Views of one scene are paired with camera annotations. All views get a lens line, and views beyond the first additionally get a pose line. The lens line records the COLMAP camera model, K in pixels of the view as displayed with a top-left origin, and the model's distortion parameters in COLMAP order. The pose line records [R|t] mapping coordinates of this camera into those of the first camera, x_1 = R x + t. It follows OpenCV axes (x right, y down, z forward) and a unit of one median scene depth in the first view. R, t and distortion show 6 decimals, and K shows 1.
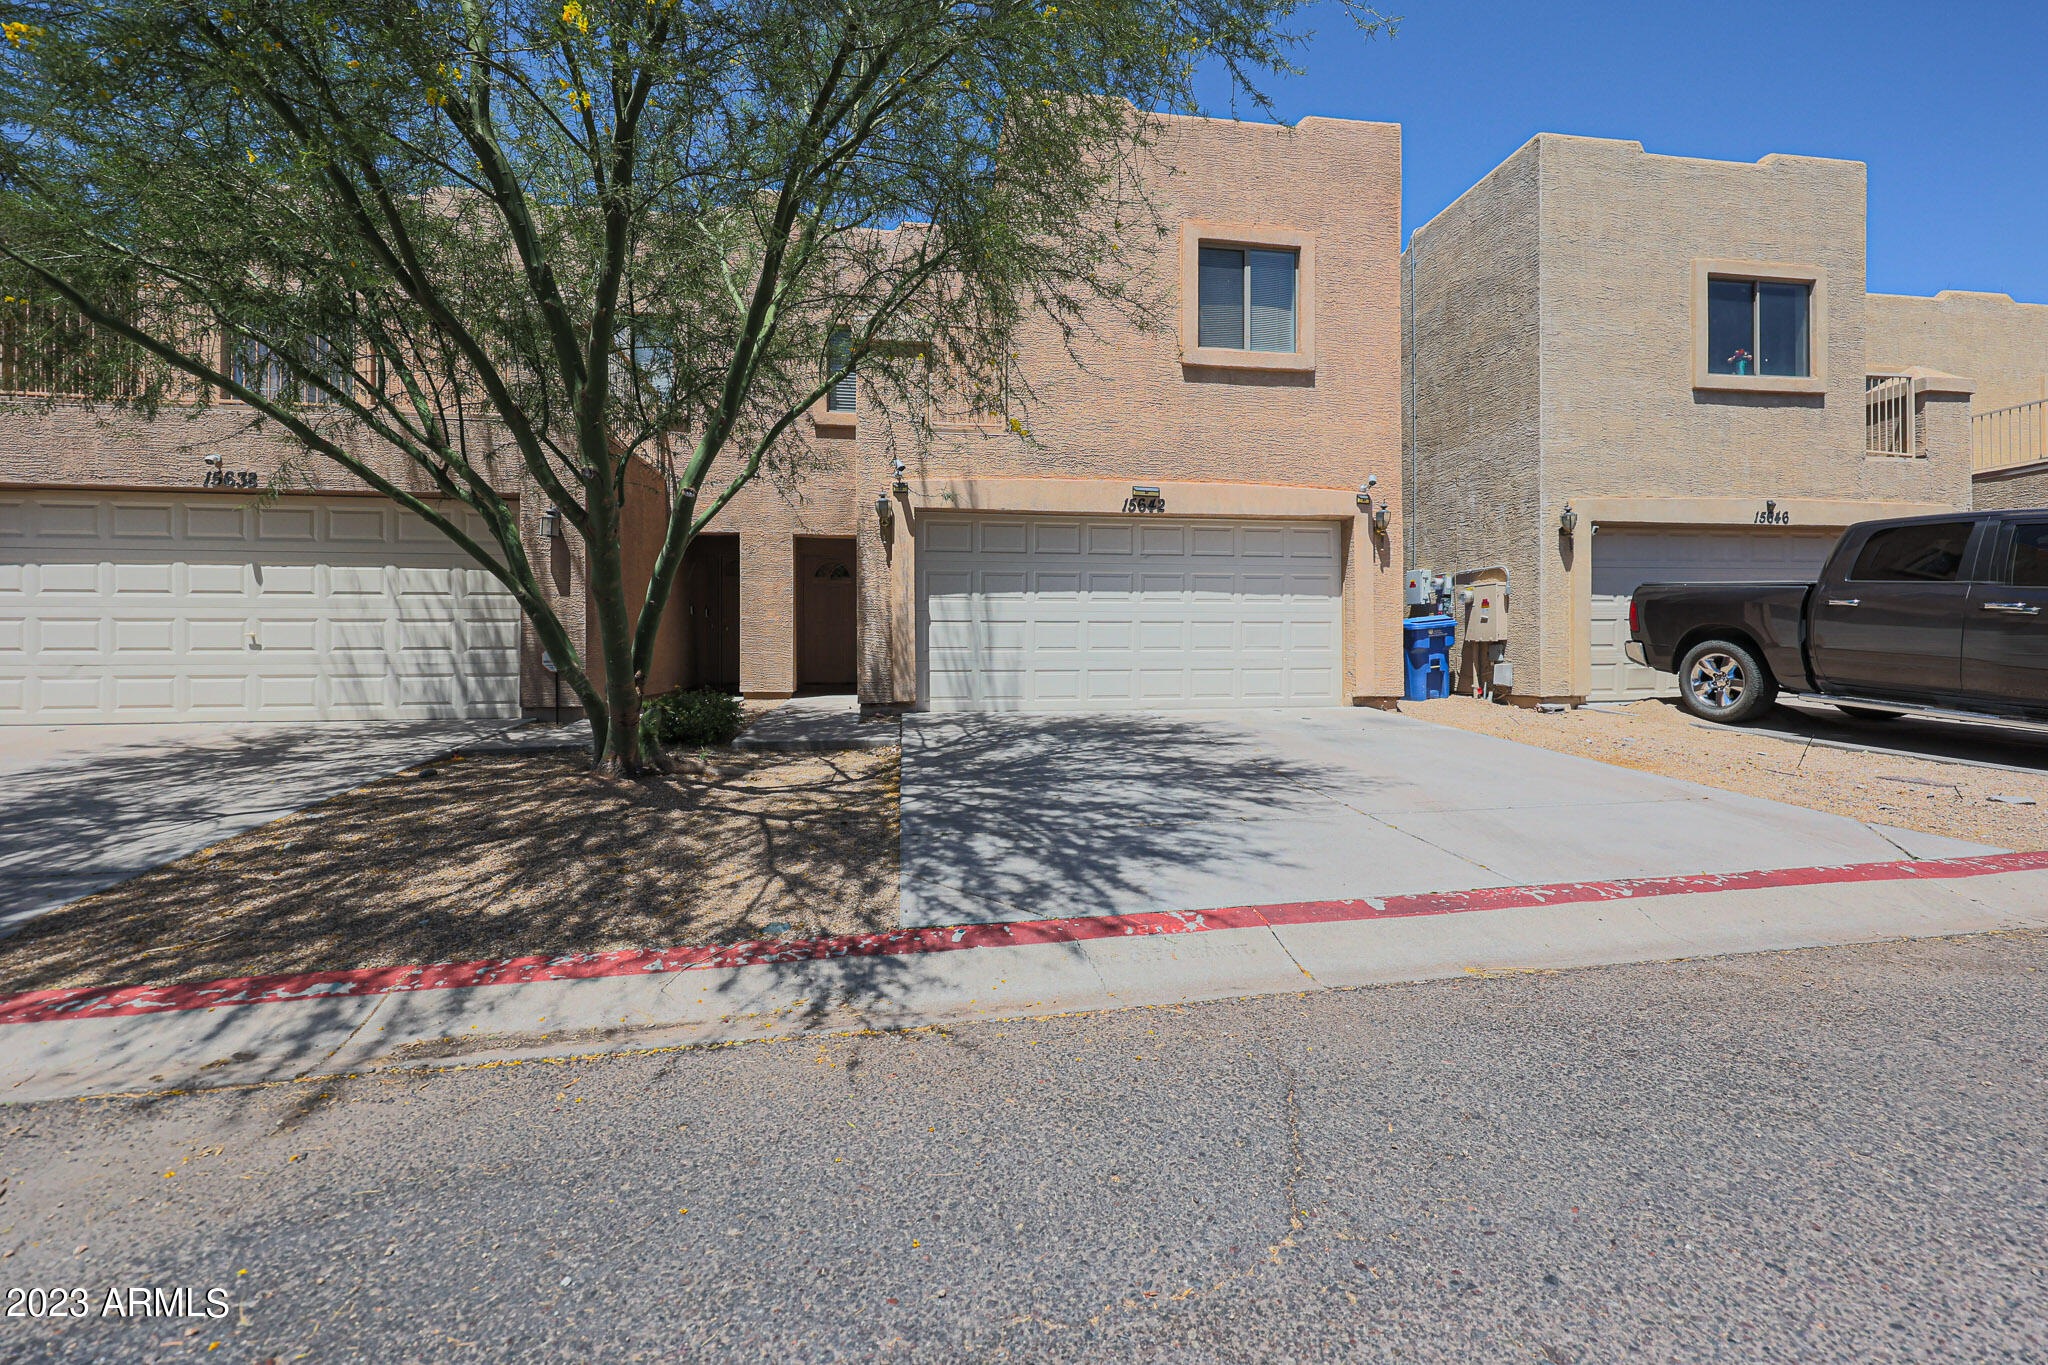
lens RADIAL K [[823.2, 0, 1016.1], [0, 823.2, 677.5], [0, 0, 1]] dist [0.000086, -0.000116]
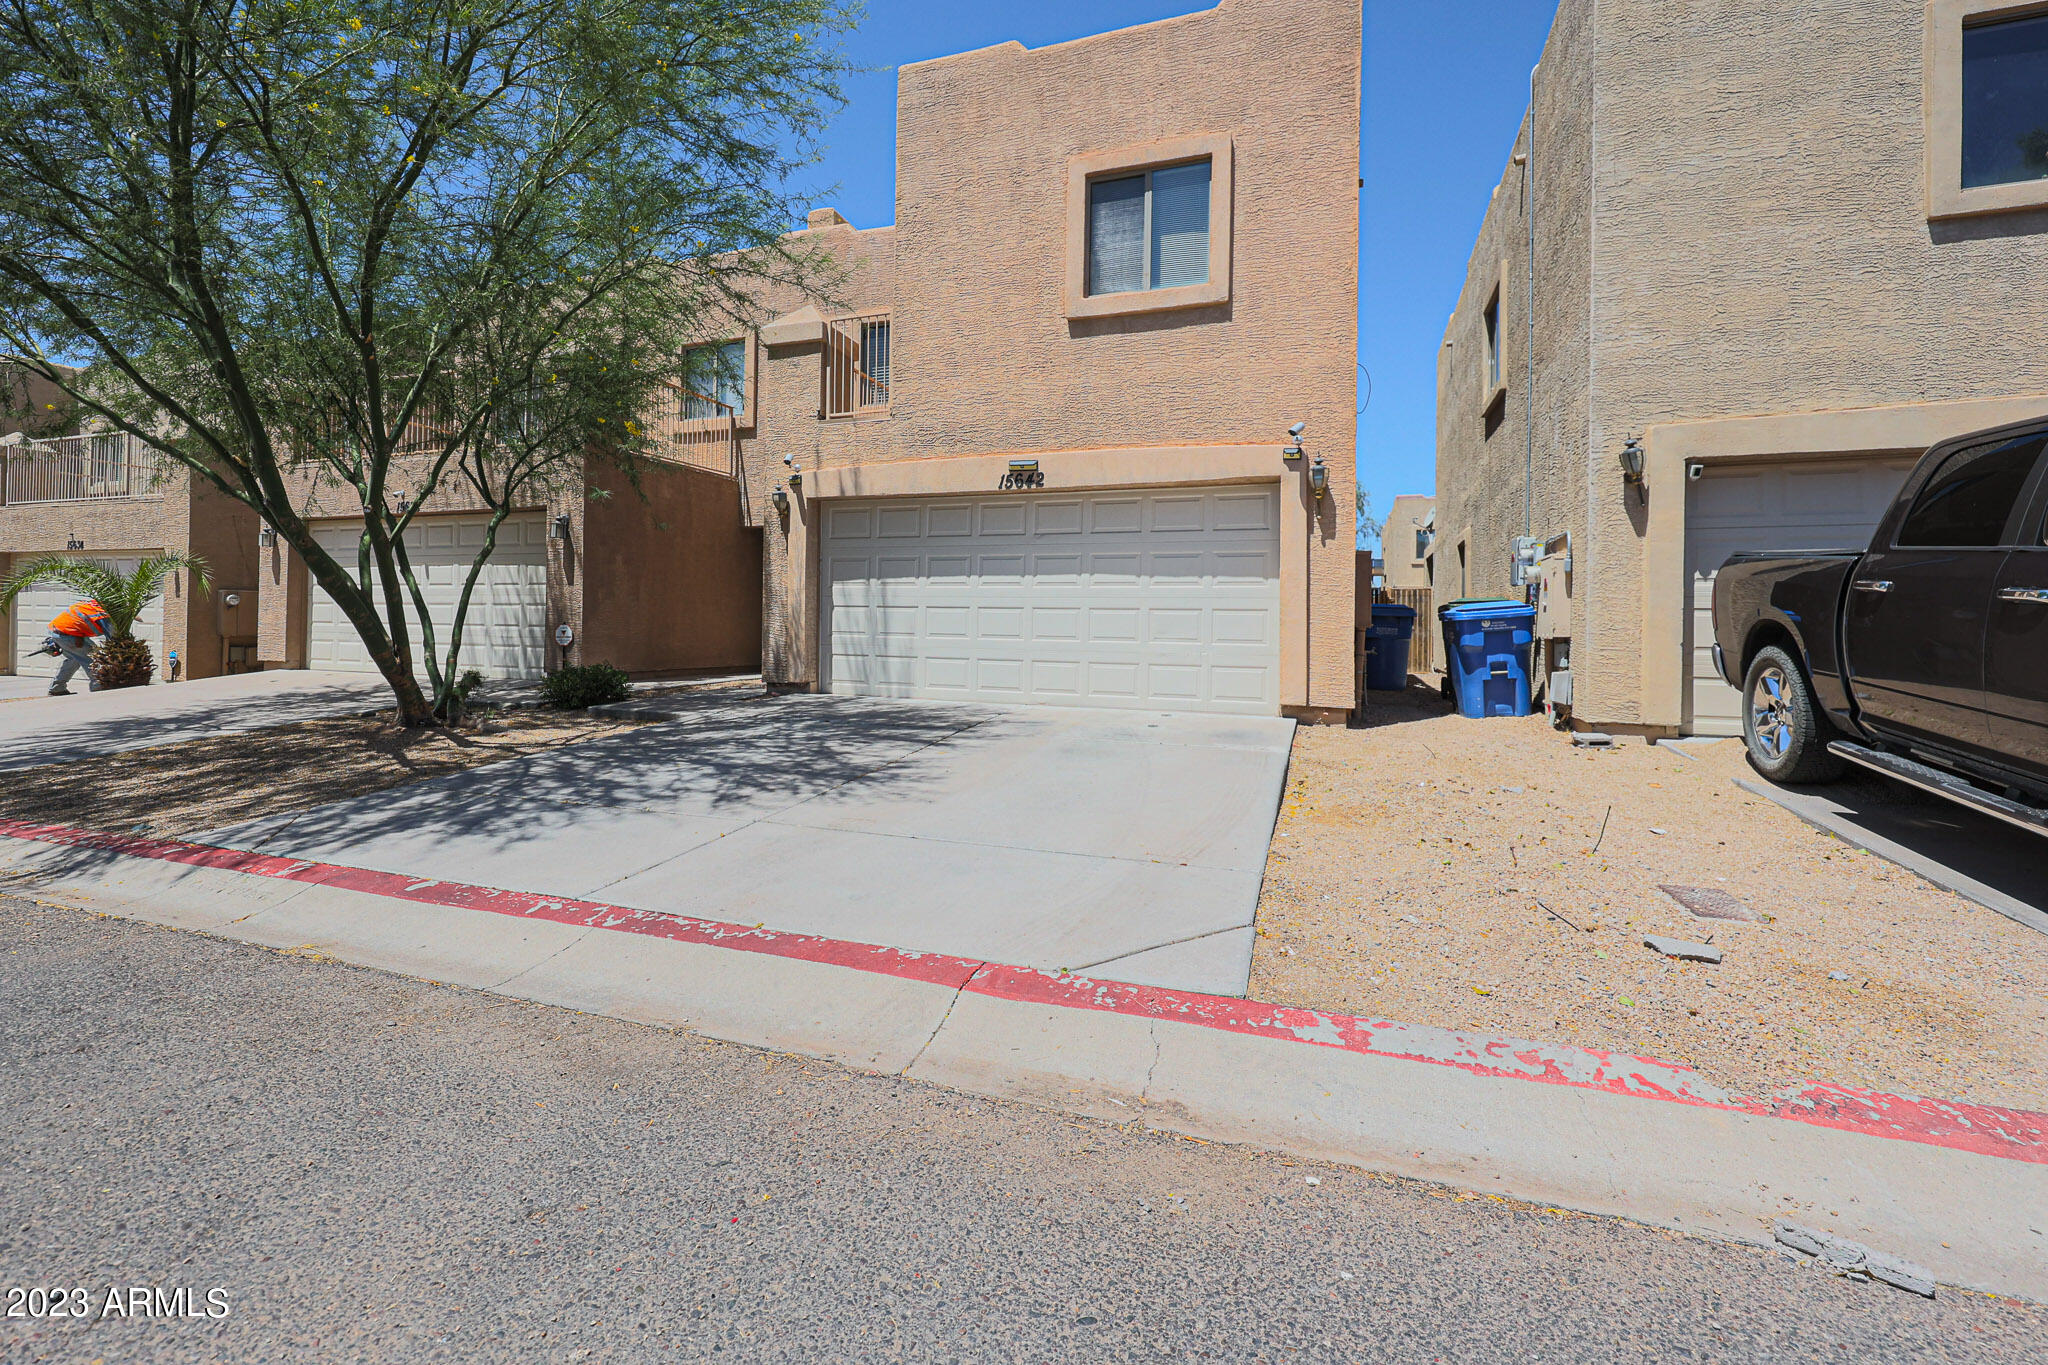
lens RADIAL K [[877.2, 0, 1023.8], [0, 877.2, 656.7], [0, 0, 1]] dist [0.000302, -0.000048]
pose [[0.873950, 0.033532, -0.484858, 0.625666], [-0.036172, 0.999338, 0.003913, -0.017816], [0.484669, 0.014118, 0.874584, 0.151593]]
